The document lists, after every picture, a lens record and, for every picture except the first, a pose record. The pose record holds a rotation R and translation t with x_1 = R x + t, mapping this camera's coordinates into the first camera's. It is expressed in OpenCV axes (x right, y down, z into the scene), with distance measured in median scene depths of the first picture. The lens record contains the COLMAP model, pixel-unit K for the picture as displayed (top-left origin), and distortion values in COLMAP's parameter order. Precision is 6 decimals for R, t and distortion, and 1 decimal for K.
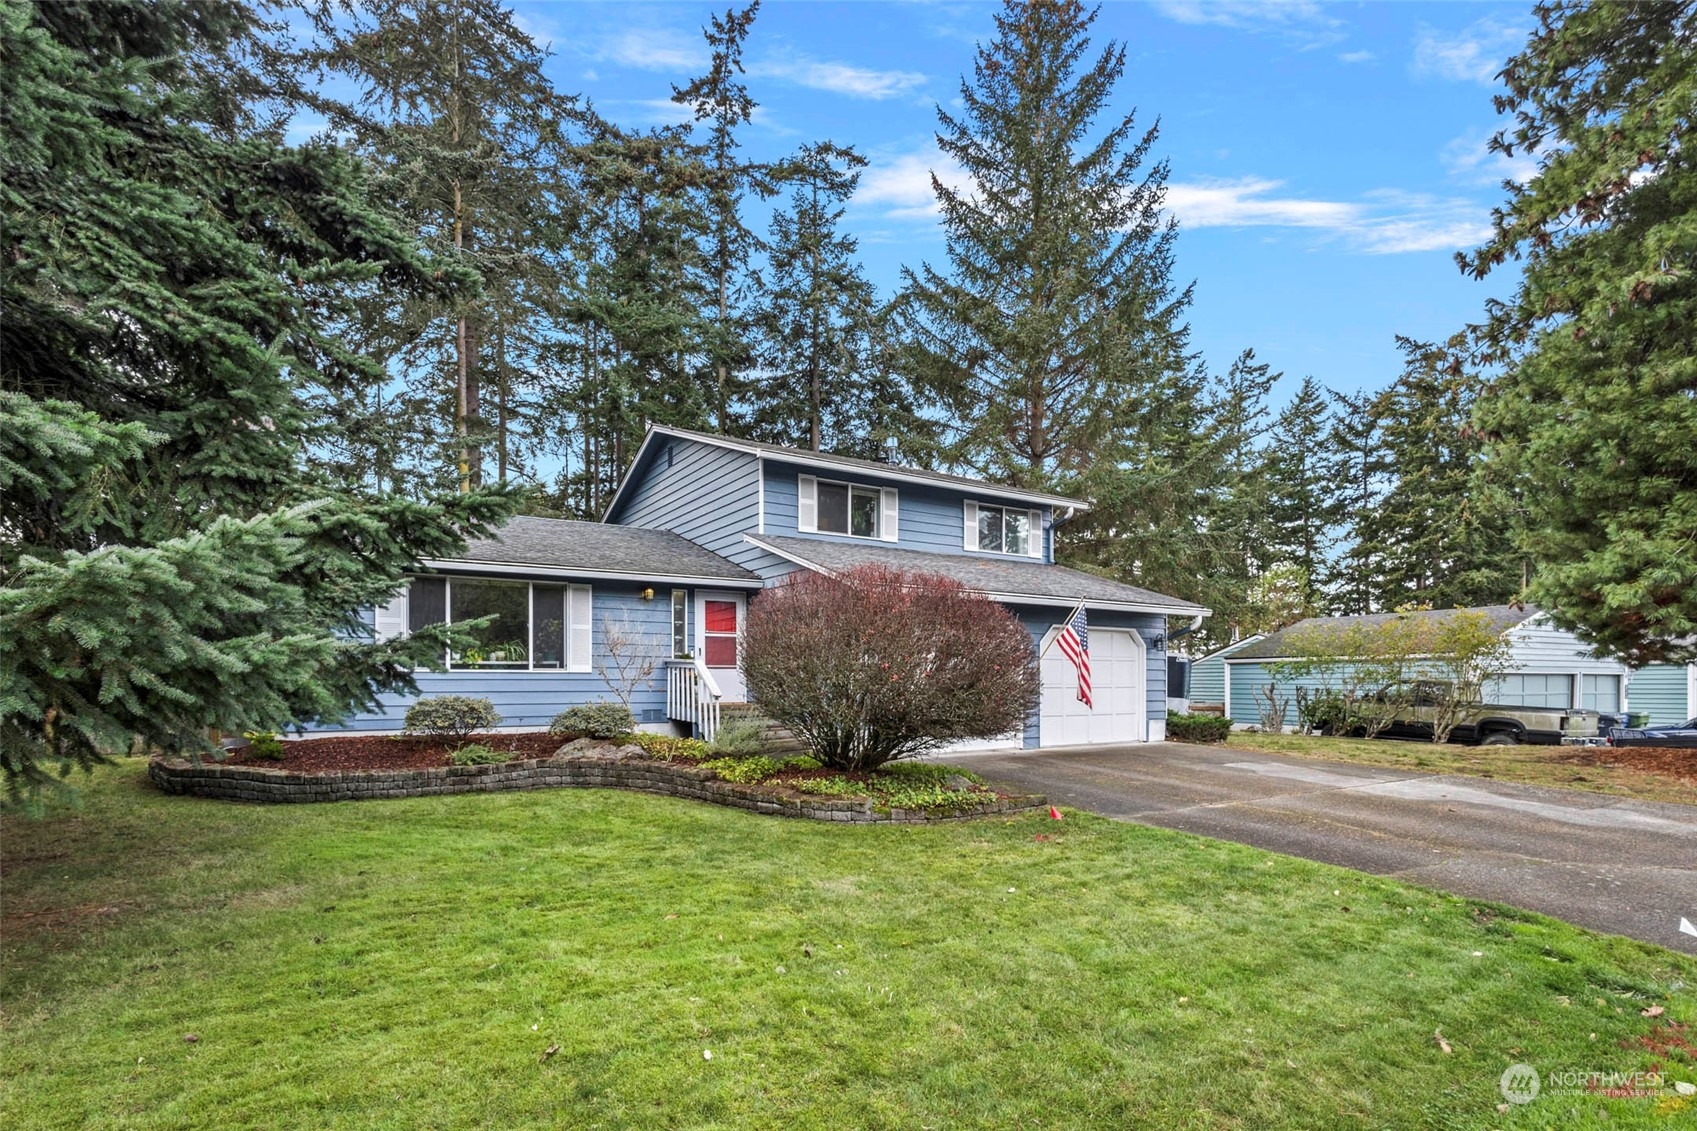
lens RADIAL K [[797.4, 0, 906.6], [0, 797.4, 654.9], [0, 0, 1]] dist [0.004700, 0.000065]
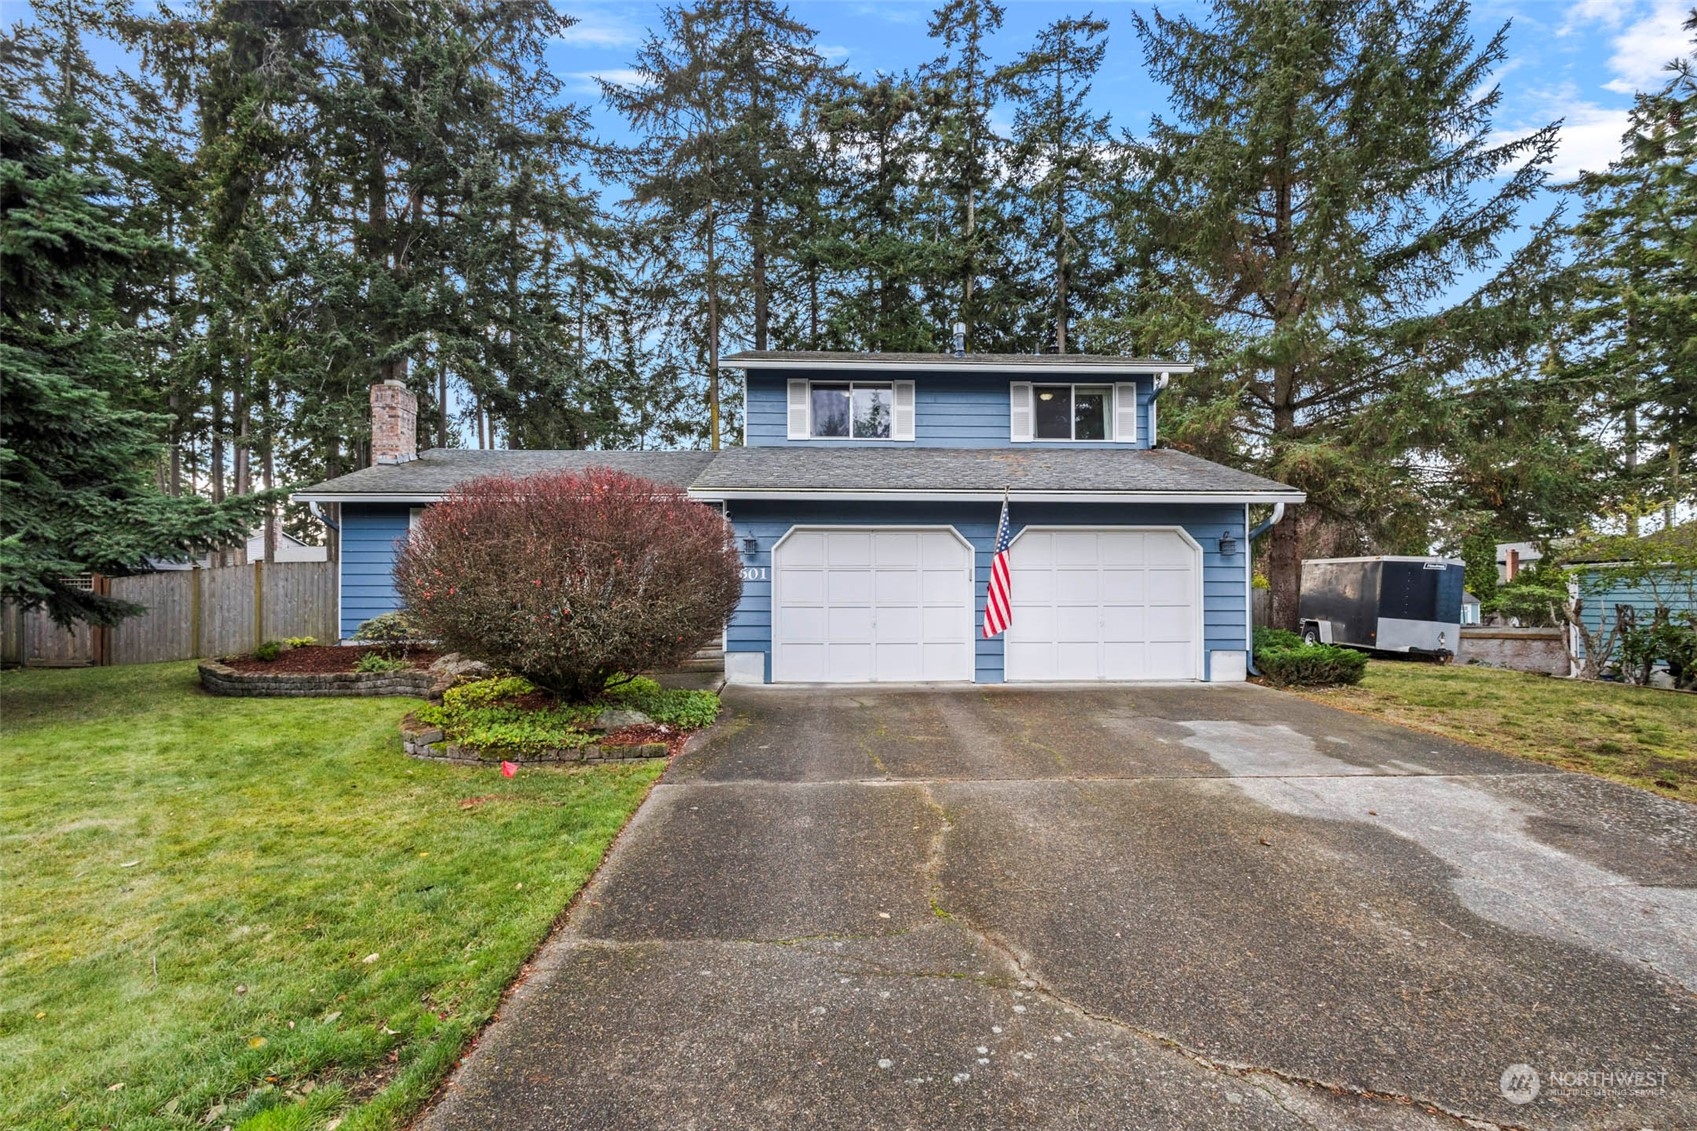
lens RADIAL K [[786.4, 0, 848.2], [0, 786.4, 575.6], [0, 0, 1]] dist [0.013017, -0.000798]
pose [[0.871722, -0.016255, -0.489732, 0.191435], [0.016521, 0.999856, -0.003779, 0.005231], [0.489723, -0.004796, 0.871865, 0.114018]]
